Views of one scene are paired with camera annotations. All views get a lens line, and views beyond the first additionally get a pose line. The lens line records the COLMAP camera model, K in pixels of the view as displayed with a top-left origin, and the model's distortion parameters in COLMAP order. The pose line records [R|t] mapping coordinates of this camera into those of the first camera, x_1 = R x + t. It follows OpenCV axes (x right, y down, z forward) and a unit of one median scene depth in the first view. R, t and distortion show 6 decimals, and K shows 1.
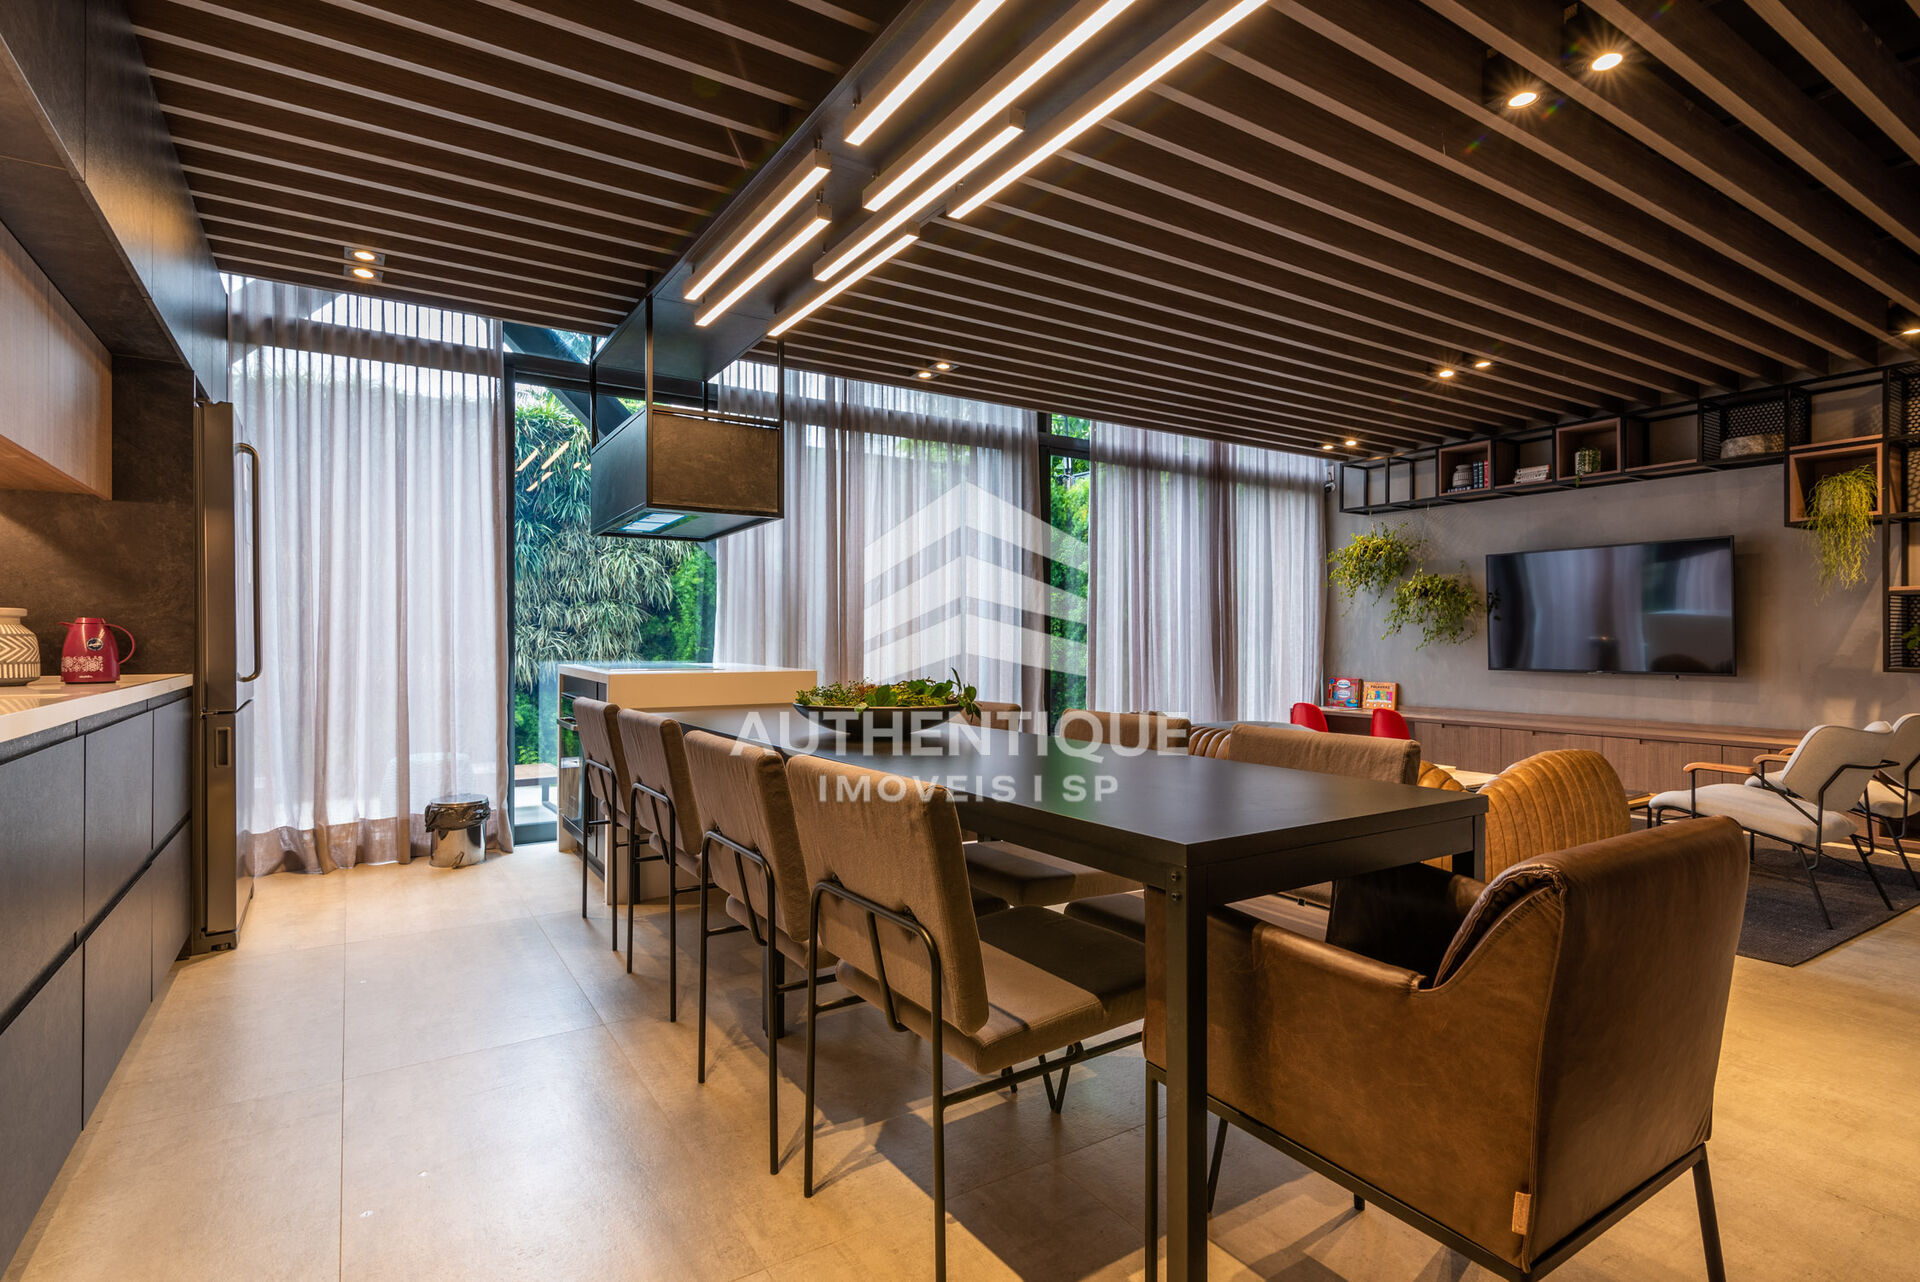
lens RADIAL K [[941.2, 0, 949.3], [0, 941.2, 637.3], [0, 0, 1]] dist [0.000140, 0.000005]
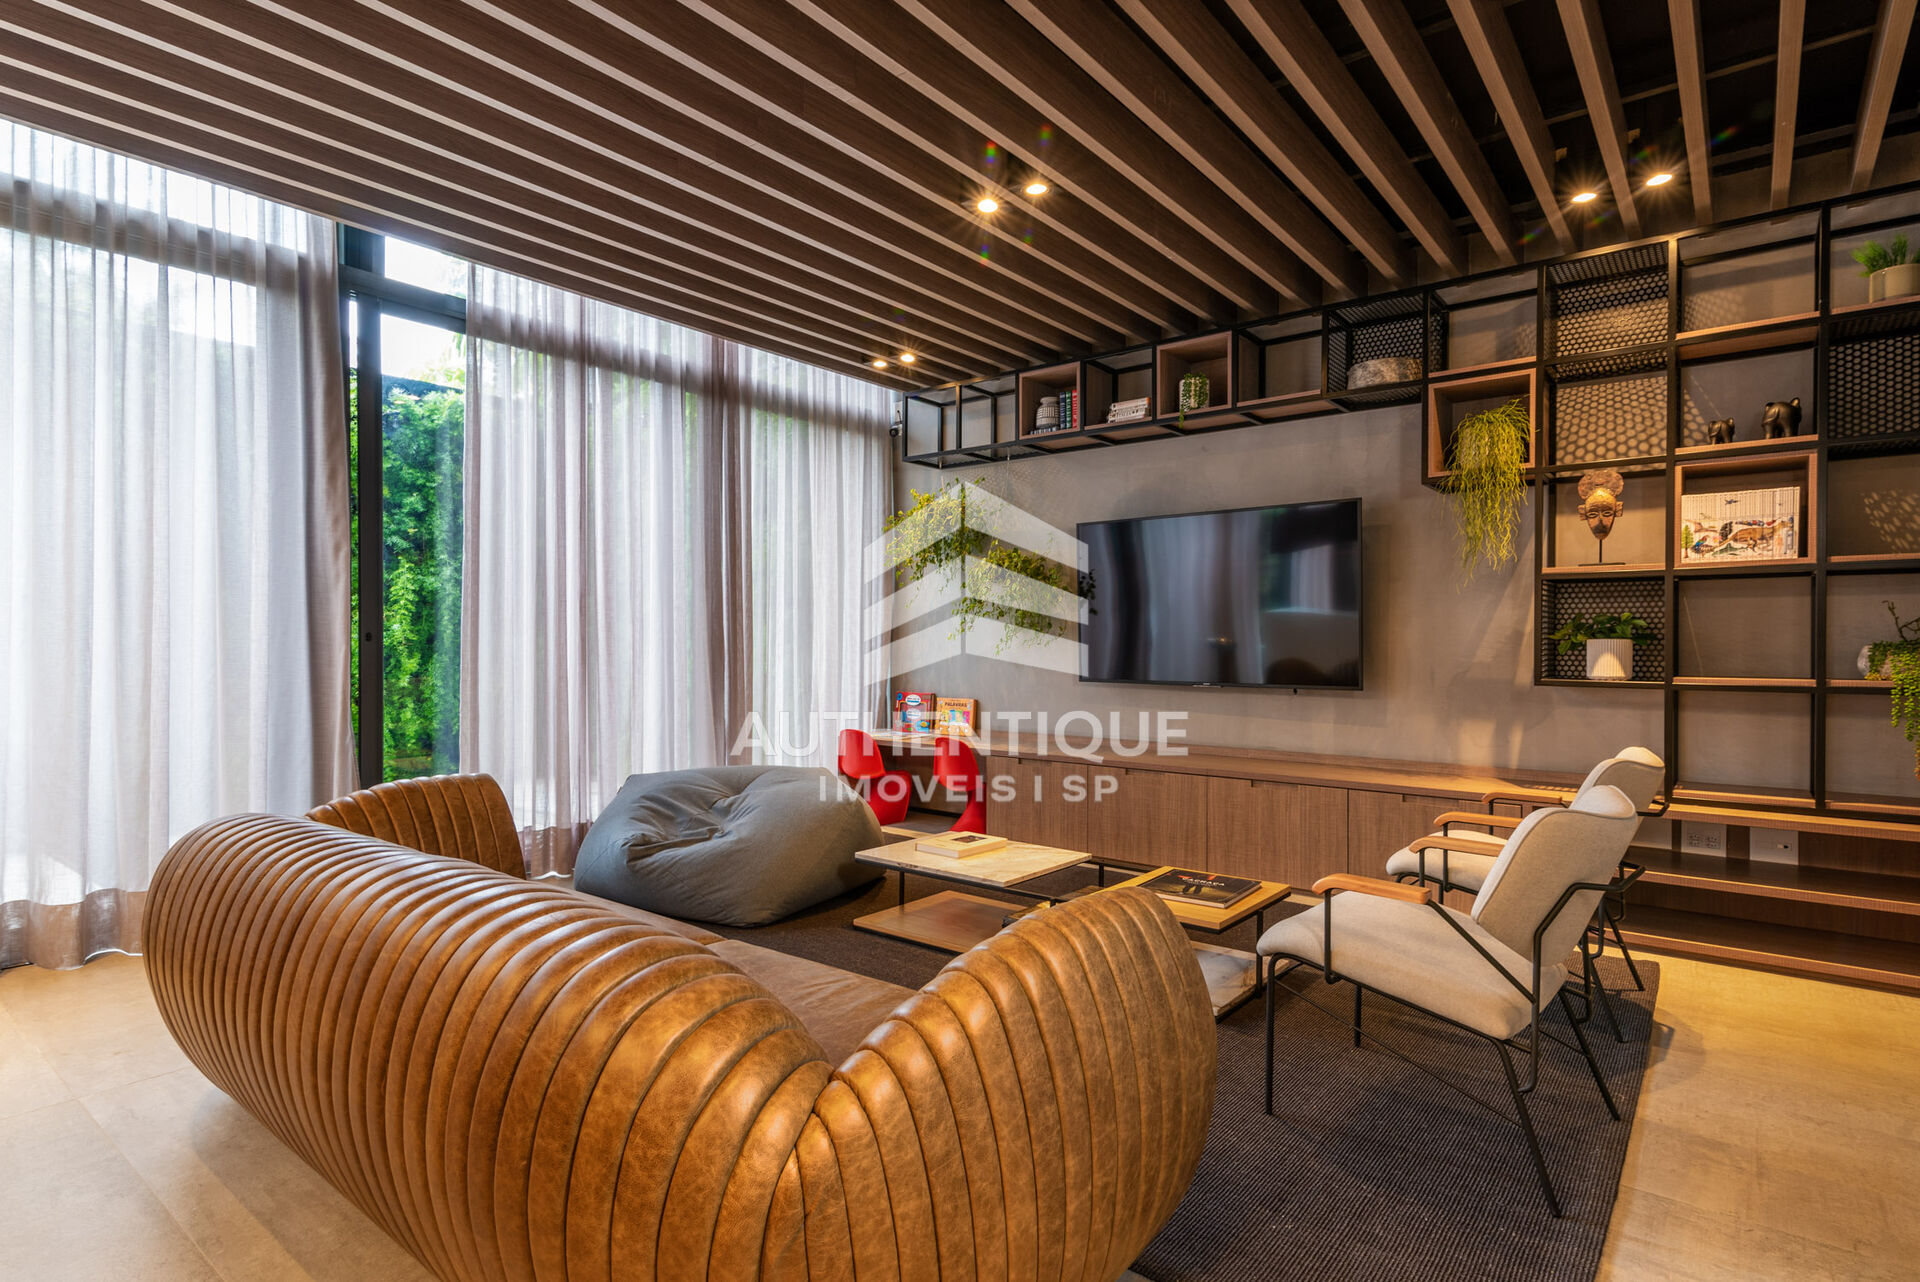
lens RADIAL K [[991.3, 0, 962.5], [0, 991.3, 646.1], [0, 0, 1]] dist [-0.000432, 0.000666]
pose [[0.942332, 0.001887, 0.334673, 0.242586], [-0.004551, 0.999964, 0.007176, 0.002321], [-0.334648, -0.008285, 0.942307, 0.322364]]
